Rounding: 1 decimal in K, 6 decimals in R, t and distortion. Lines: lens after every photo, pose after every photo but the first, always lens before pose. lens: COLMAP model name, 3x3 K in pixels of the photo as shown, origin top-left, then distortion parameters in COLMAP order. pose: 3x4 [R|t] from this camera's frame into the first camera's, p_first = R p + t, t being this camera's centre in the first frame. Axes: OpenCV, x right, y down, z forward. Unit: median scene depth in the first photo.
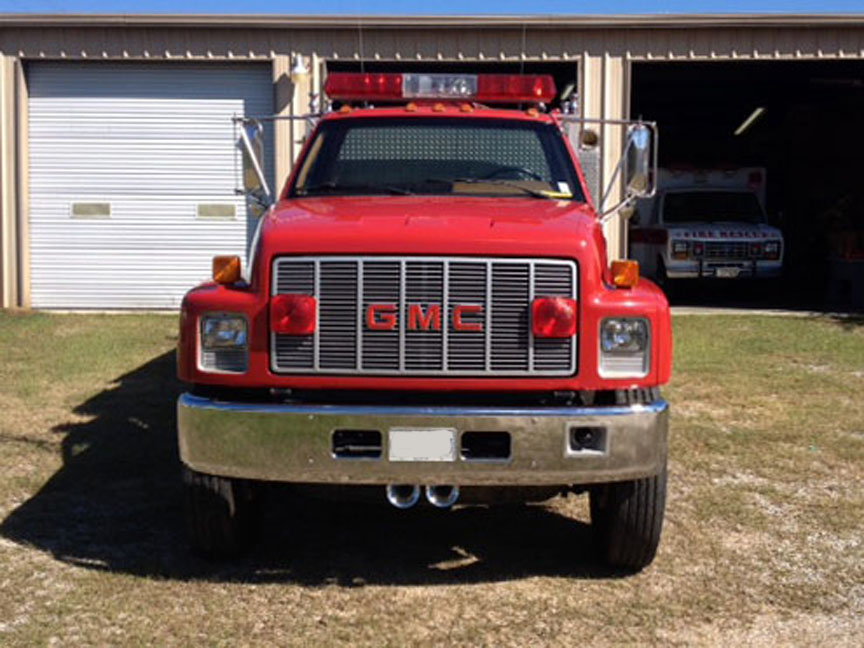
lens RADIAL K [[1027.1, 0, 428.8], [0, 1027.1, 321.4], [0, 0, 1]] dist [0.102205, 0.000000]
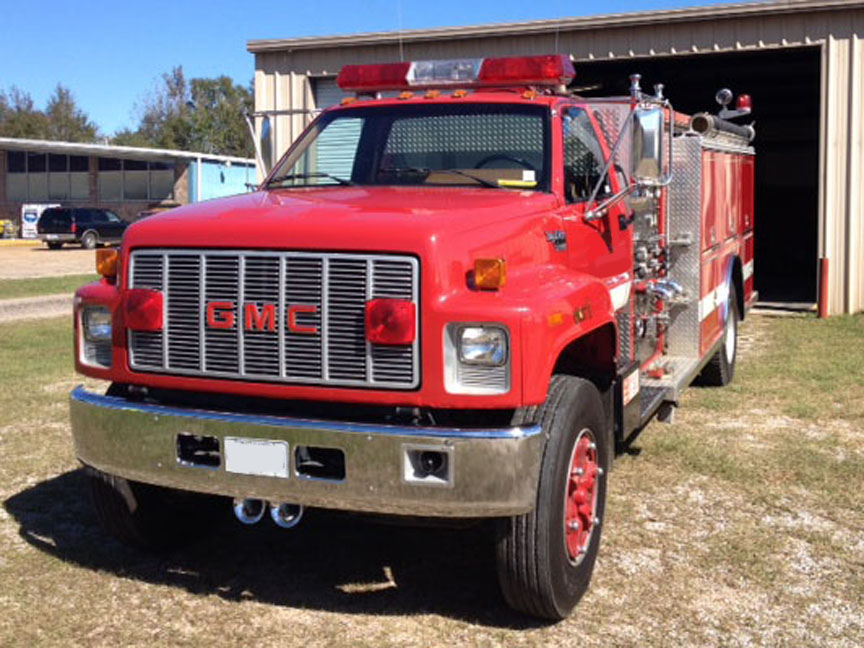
lens RADIAL K [[940.1, 0, 440.3], [0, 940.1, 286.1], [0, 0, 1]] dist [0.038878, 0.000000]
pose [[0.938411, 0.019290, -0.344983, 0.428065], [-0.029062, 0.999309, -0.023174, -0.016387], [0.344298, 0.031773, 0.938323, 0.264579]]
